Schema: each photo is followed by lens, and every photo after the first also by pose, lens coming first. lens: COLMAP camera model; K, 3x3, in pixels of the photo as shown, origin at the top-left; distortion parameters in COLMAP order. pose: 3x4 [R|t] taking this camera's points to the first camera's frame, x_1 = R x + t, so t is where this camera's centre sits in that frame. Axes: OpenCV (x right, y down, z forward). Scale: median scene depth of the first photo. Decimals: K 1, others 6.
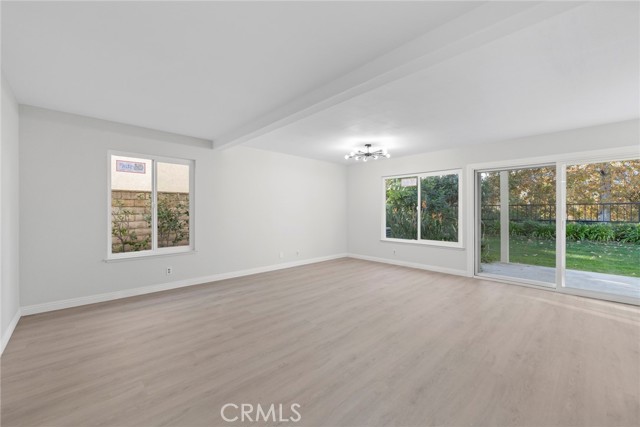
lens RADIAL K [[264.4, 0, 317.5], [0, 264.4, 211.6], [0, 0, 1]] dist [0.000728, -0.000040]
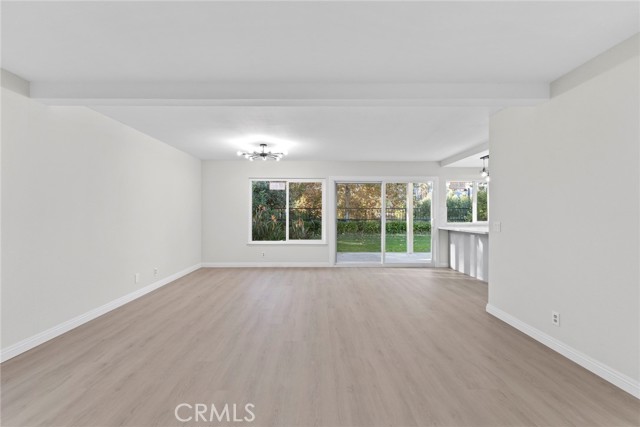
lens RADIAL K [[264.4, 0, 321.7], [0, 264.4, 213.3], [0, 0, 1]] dist [0.000728, -0.000040]
pose [[0.670837, -0.002179, 0.741601, -0.348264], [0.001299, 0.999998, 0.001763, -0.005316], [-0.741603, -0.000220, 0.670839, 0.192052]]
